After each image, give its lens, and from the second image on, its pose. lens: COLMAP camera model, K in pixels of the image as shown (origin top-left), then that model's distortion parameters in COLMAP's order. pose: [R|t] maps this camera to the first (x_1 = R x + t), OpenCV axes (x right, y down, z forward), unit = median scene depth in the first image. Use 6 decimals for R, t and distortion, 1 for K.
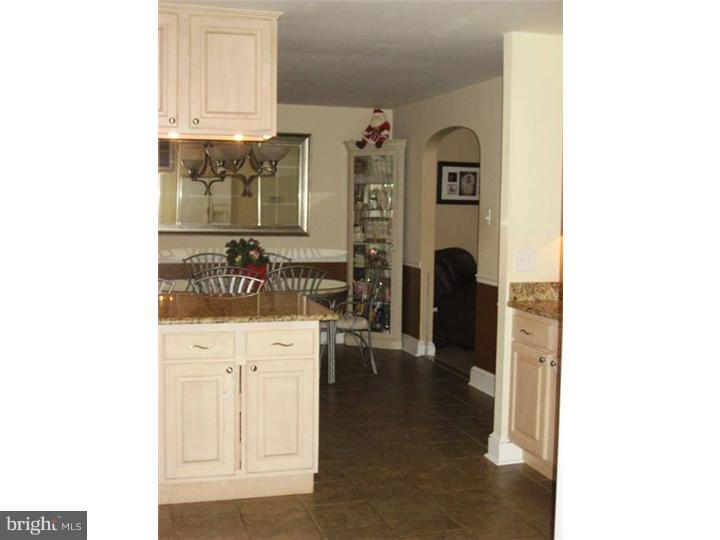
lens RADIAL K [[903.4, 0, 360.0], [0, 903.4, 270.0], [0, 0, 1]] dist [-0.133747, 0.071043]
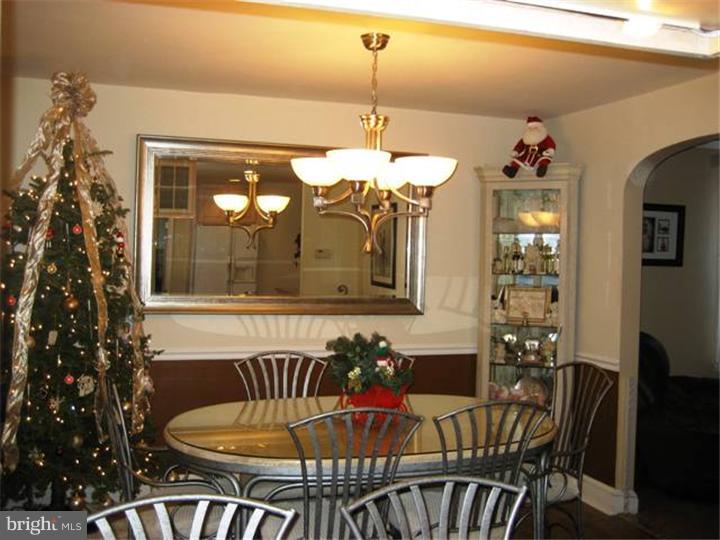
lens RADIAL K [[903.4, 0, 360.0], [0, 903.4, 270.0], [0, 0, 1]] dist [-0.133747, 0.071043]
pose [[0.999978, 0.006591, -0.000527, -0.098055], [-0.006611, 0.998324, -0.057498, -0.031369], [0.000147, 0.057500, 0.998345, 0.355480]]
